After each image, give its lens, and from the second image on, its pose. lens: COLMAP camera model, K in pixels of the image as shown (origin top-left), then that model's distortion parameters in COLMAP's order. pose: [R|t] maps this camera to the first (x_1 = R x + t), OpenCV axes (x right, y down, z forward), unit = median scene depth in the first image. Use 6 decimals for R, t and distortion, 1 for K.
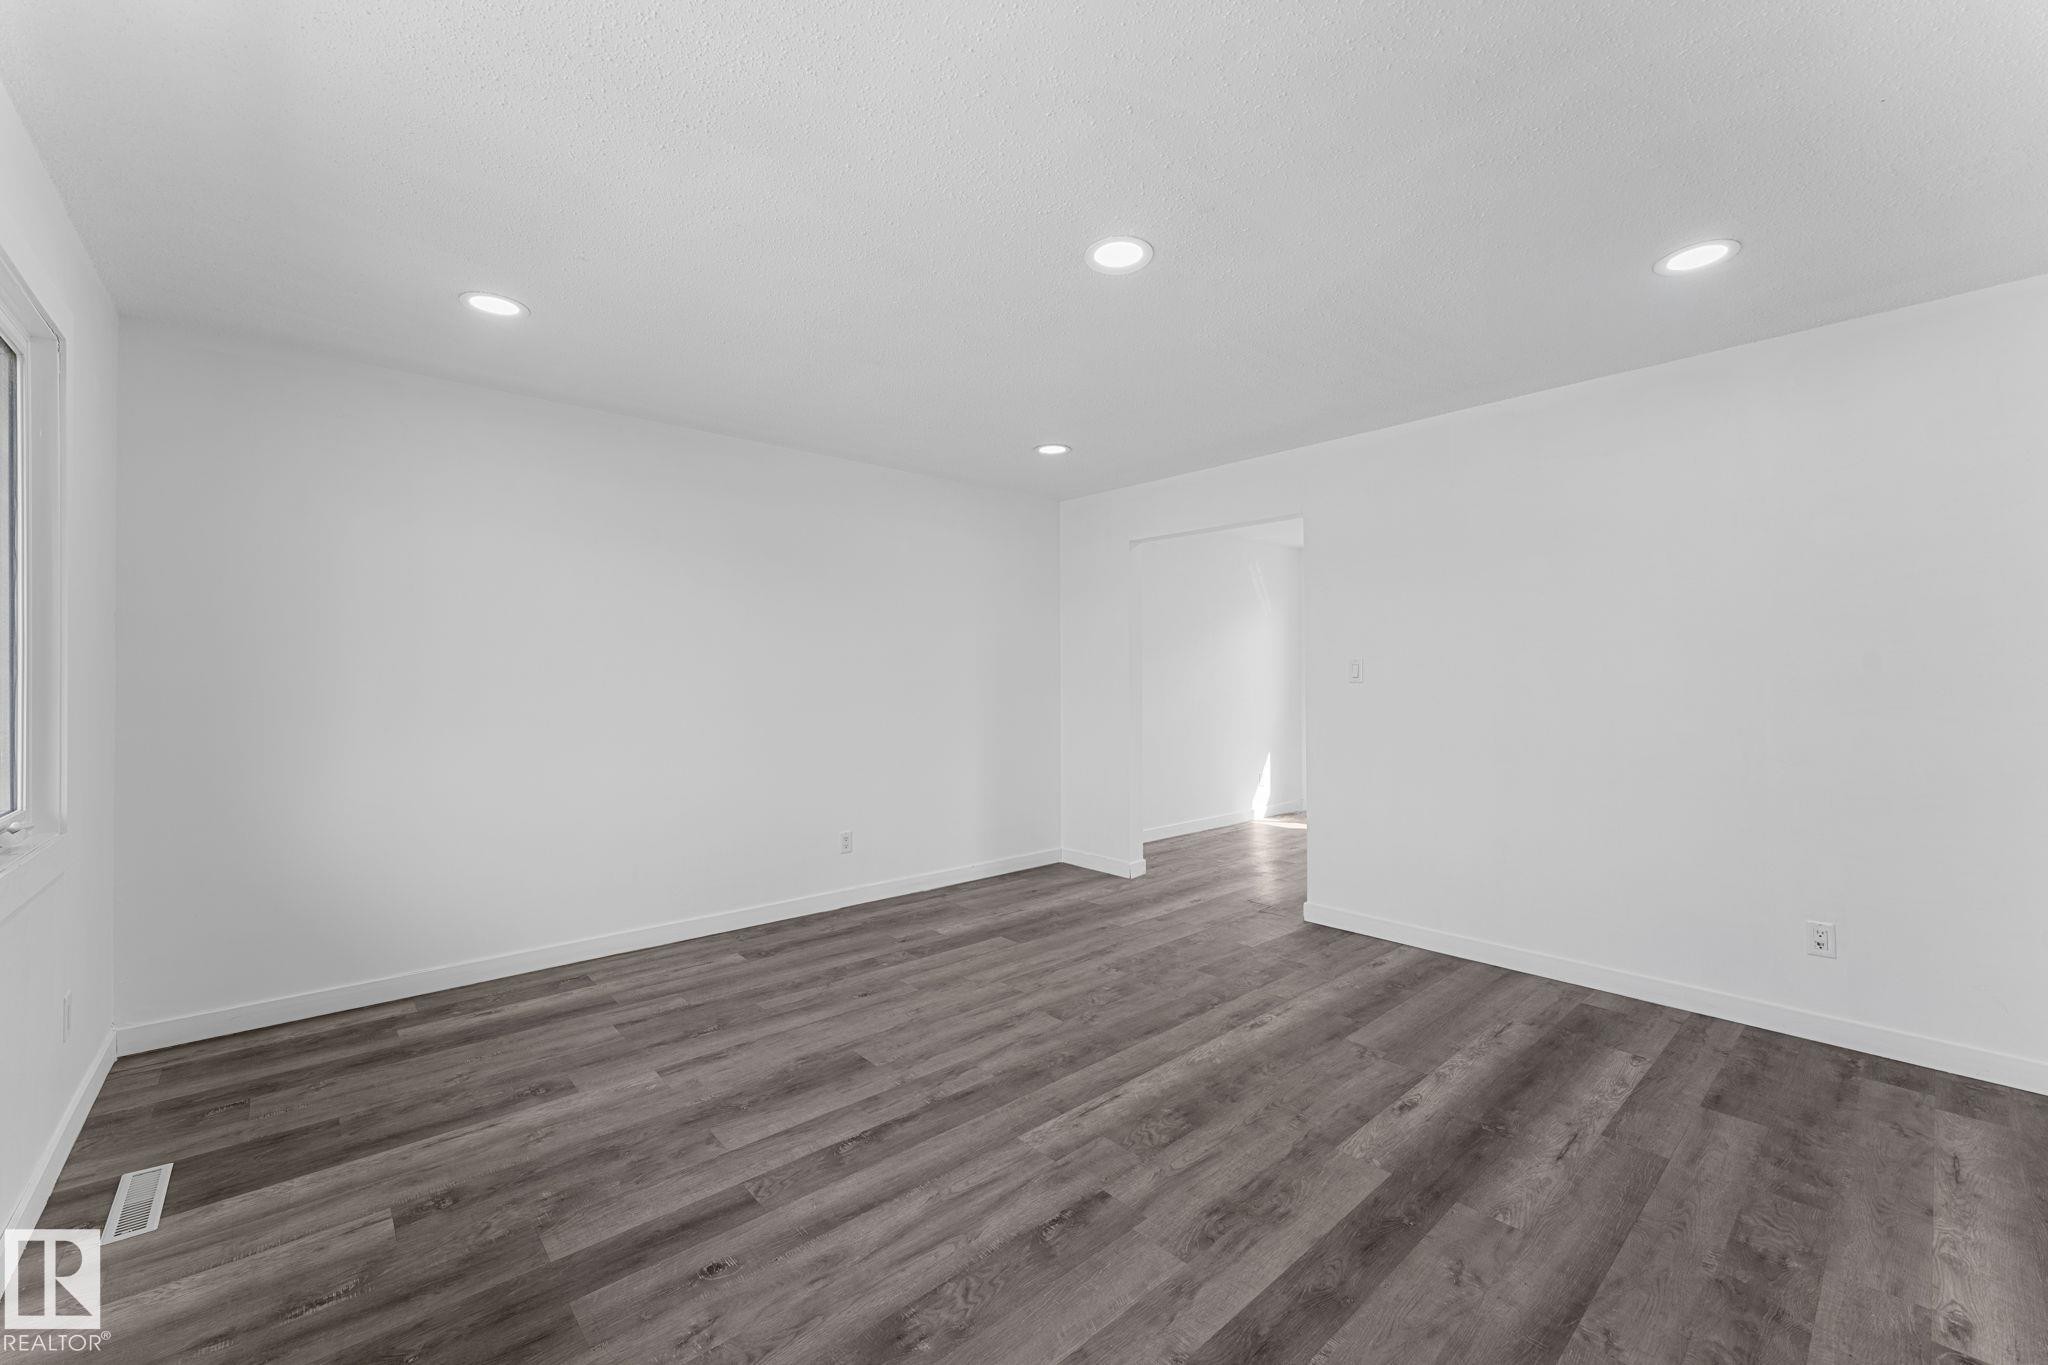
lens RADIAL K [[826.7, 0, 1014.8], [0, 826.7, 677.3], [0, 0, 1]] dist [-0.002025, -0.000323]
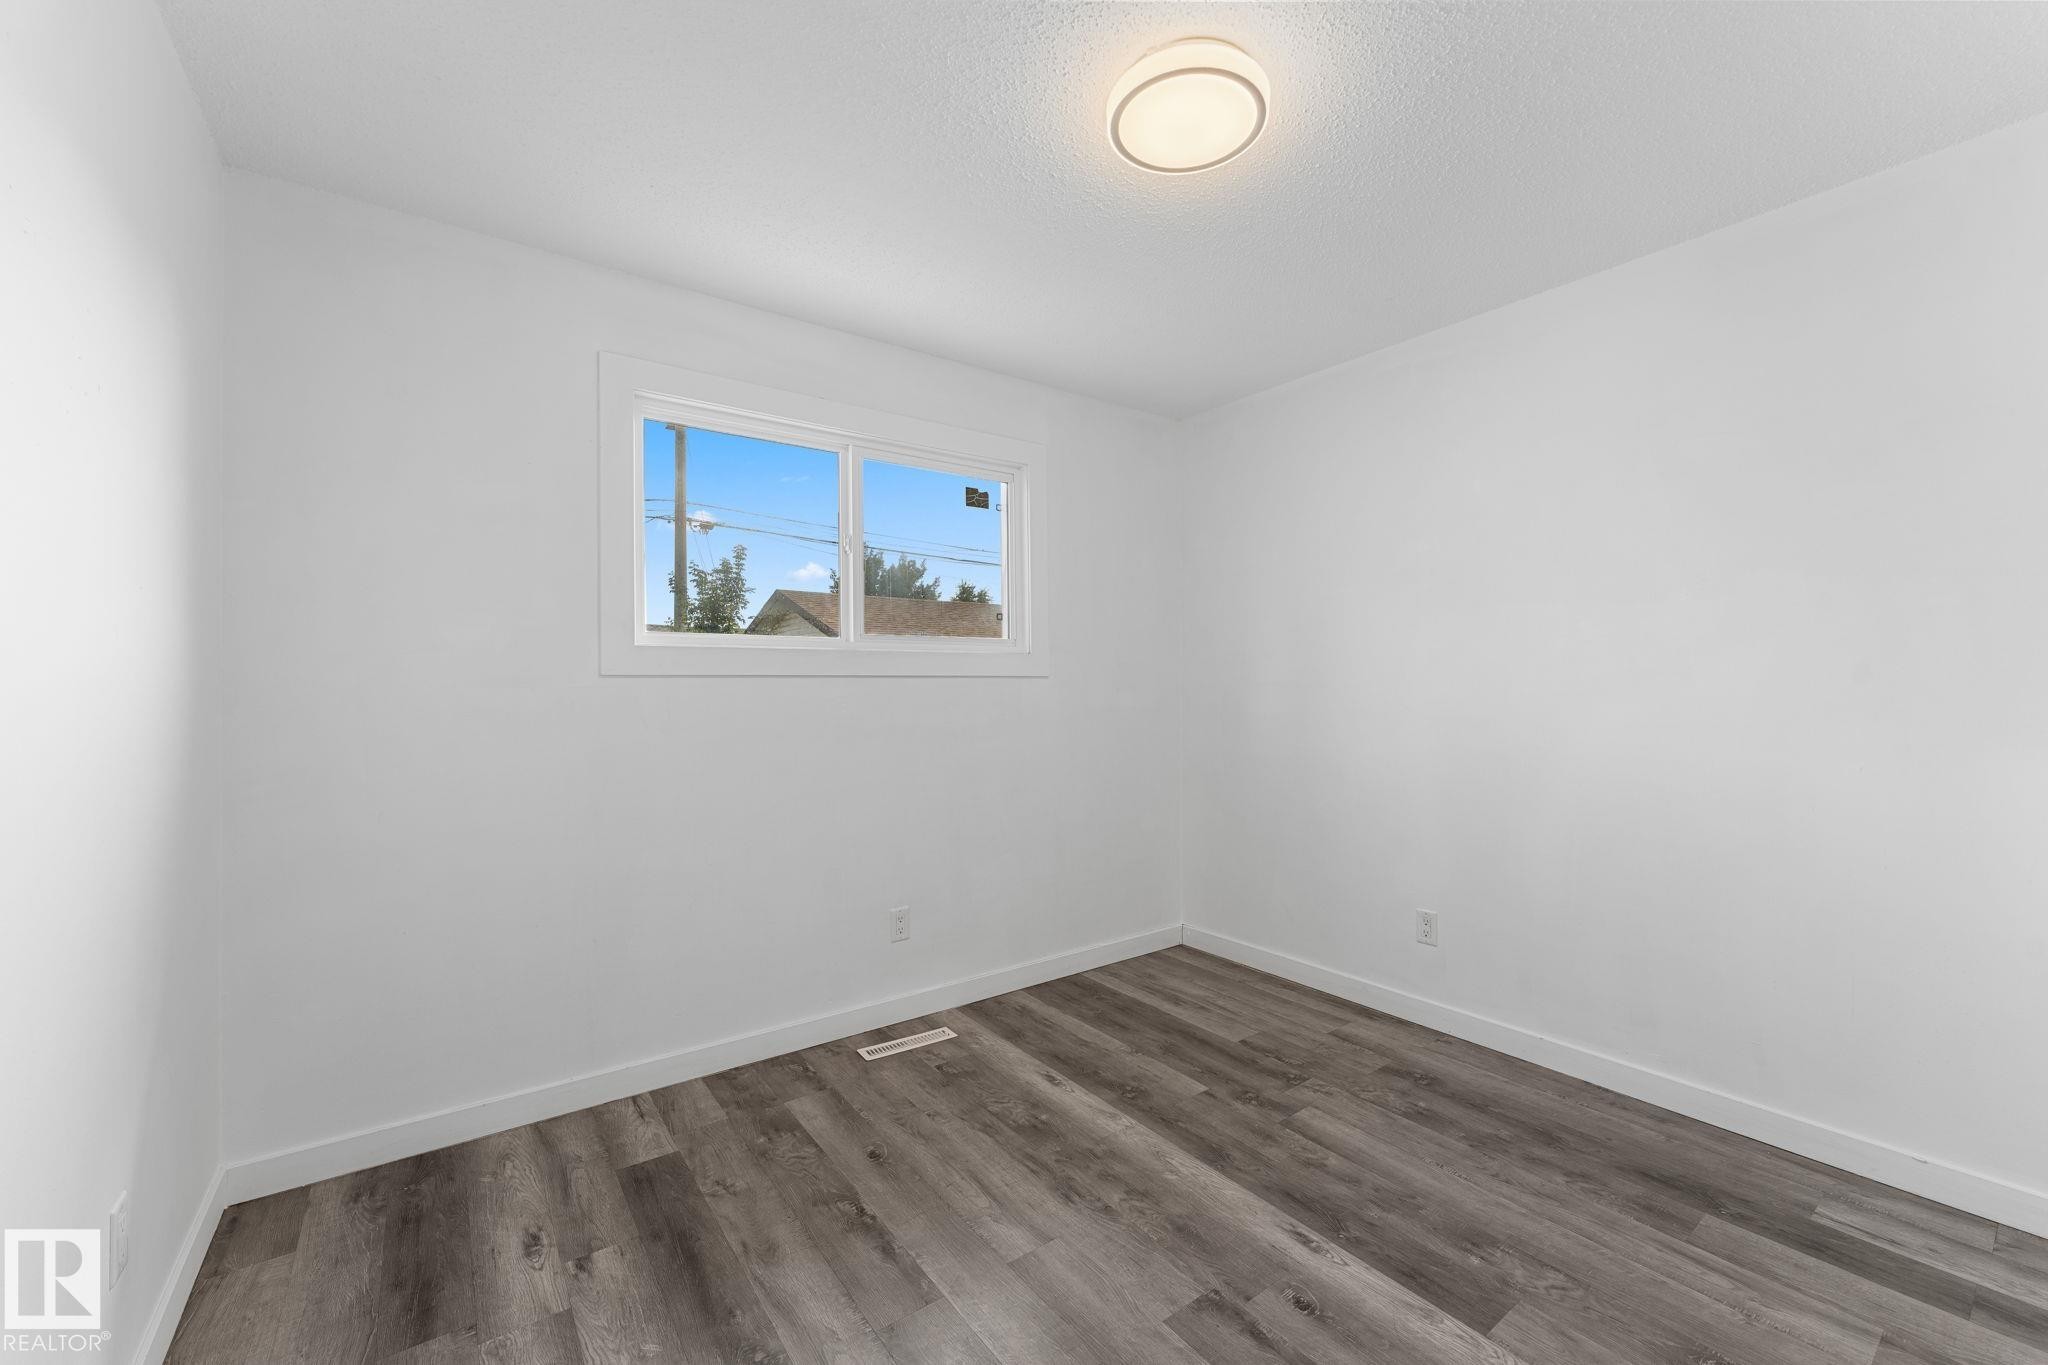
lens RADIAL K [[843.2, 0, 1026.0], [0, 843.2, 680.6], [0, 0, 1]] dist [0.002224, 0.000106]
pose [[-0.101895, 0.004518, -0.994785, 0.891745], [0.006340, 0.999972, 0.003892, 0.040794], [0.994775, -0.005910, -0.101921, 1.172379]]
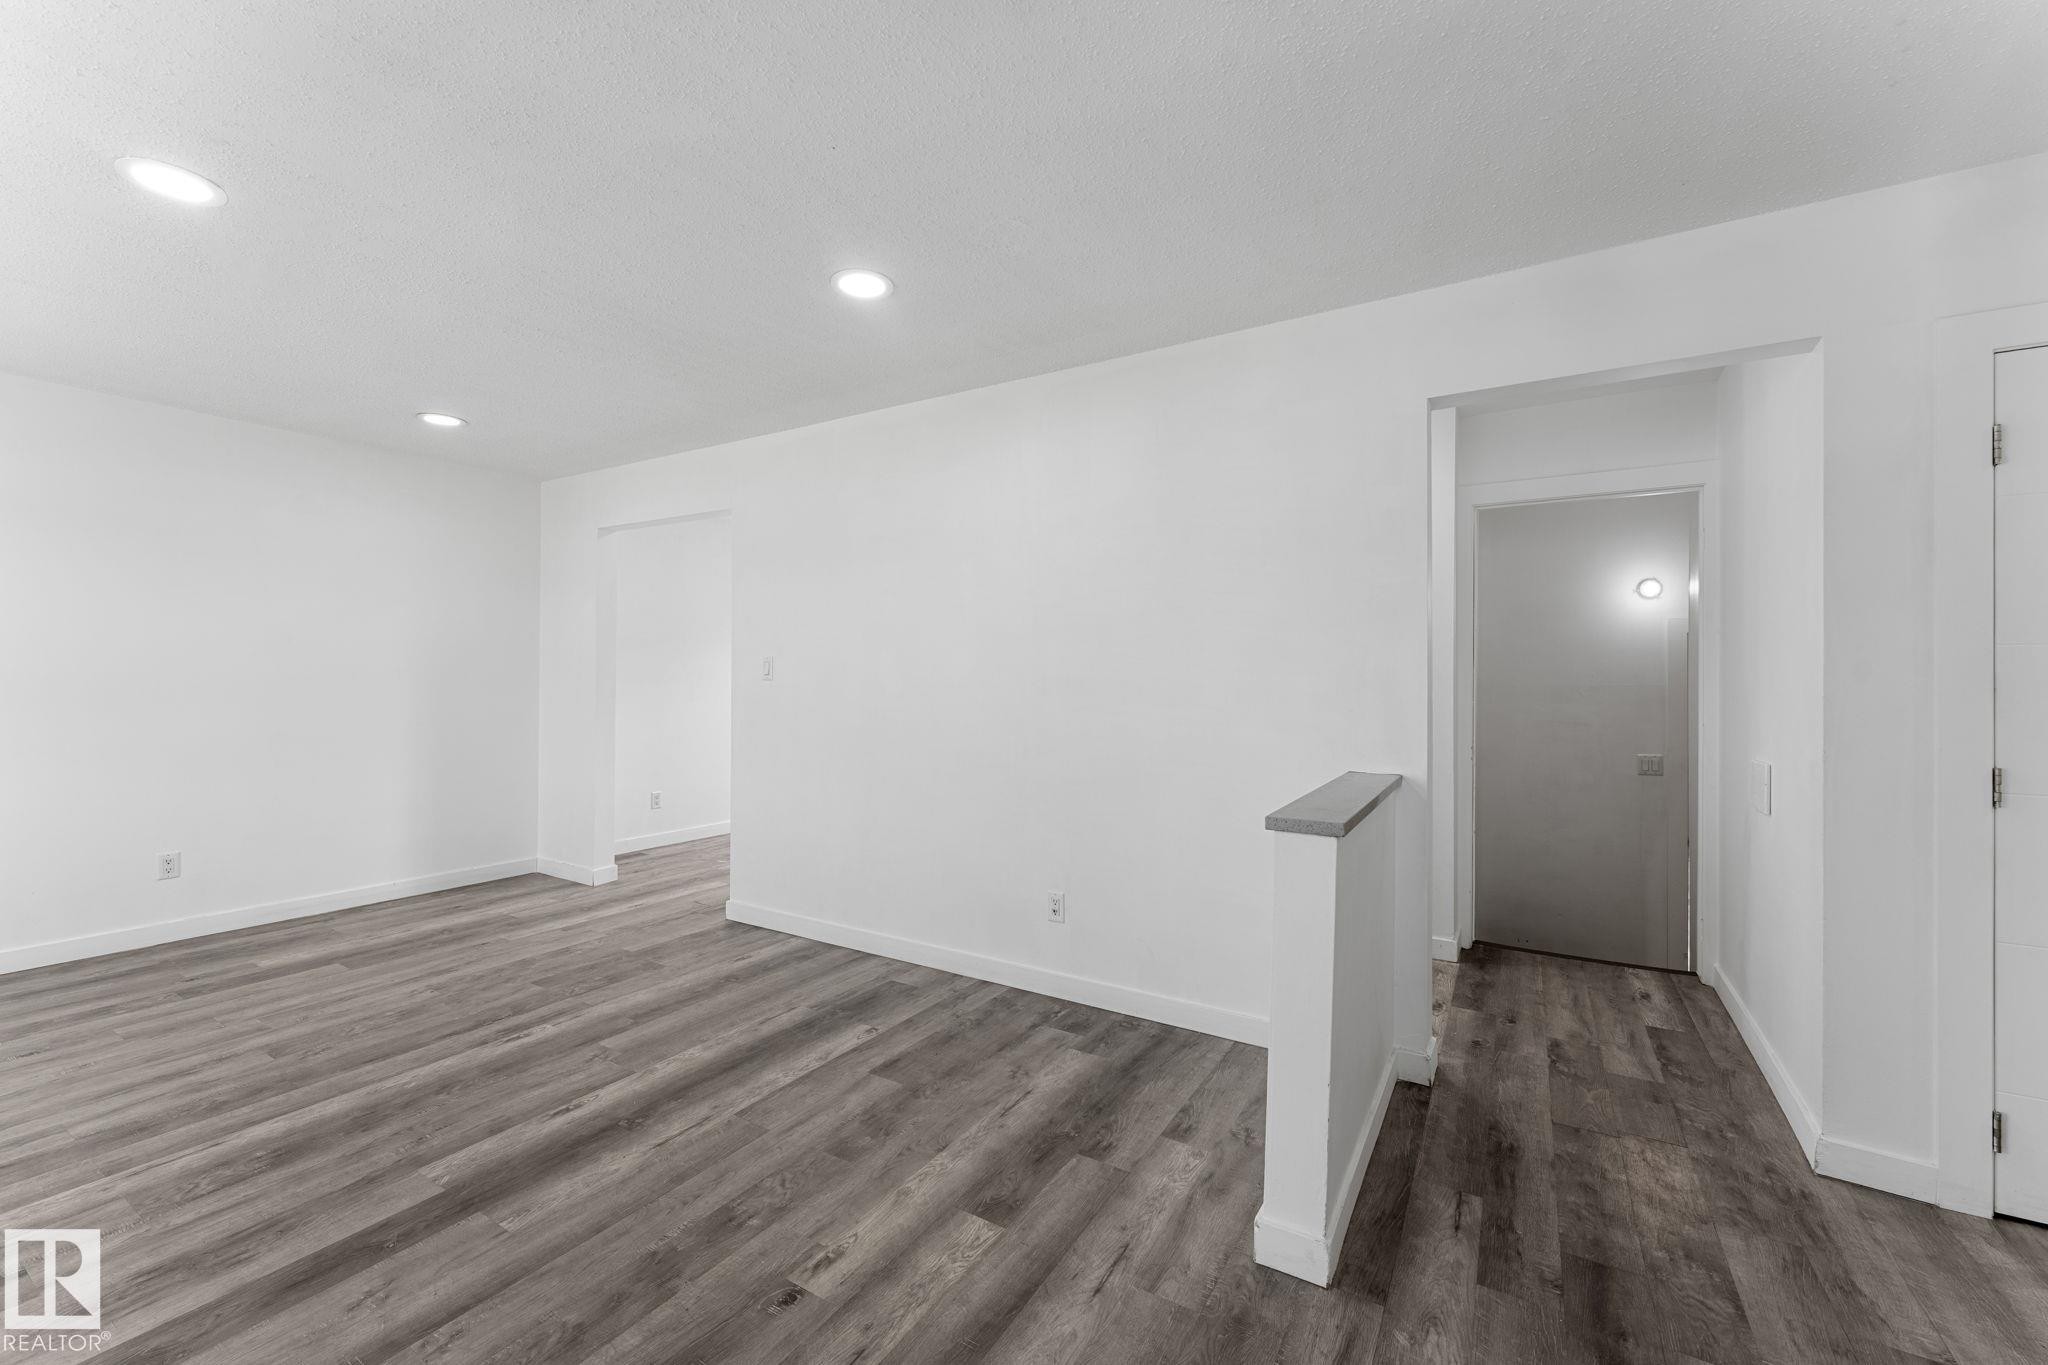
lens RADIAL K [[826.7, 0, 1014.6], [0, 826.7, 681.0], [0, 0, 1]] dist [-0.002025, -0.000323]
pose [[0.957101, 0.006494, 0.289683, 0.558040], [-0.008780, 0.999940, 0.006592, -0.001946], [-0.289623, -0.008853, 0.957100, -0.072362]]
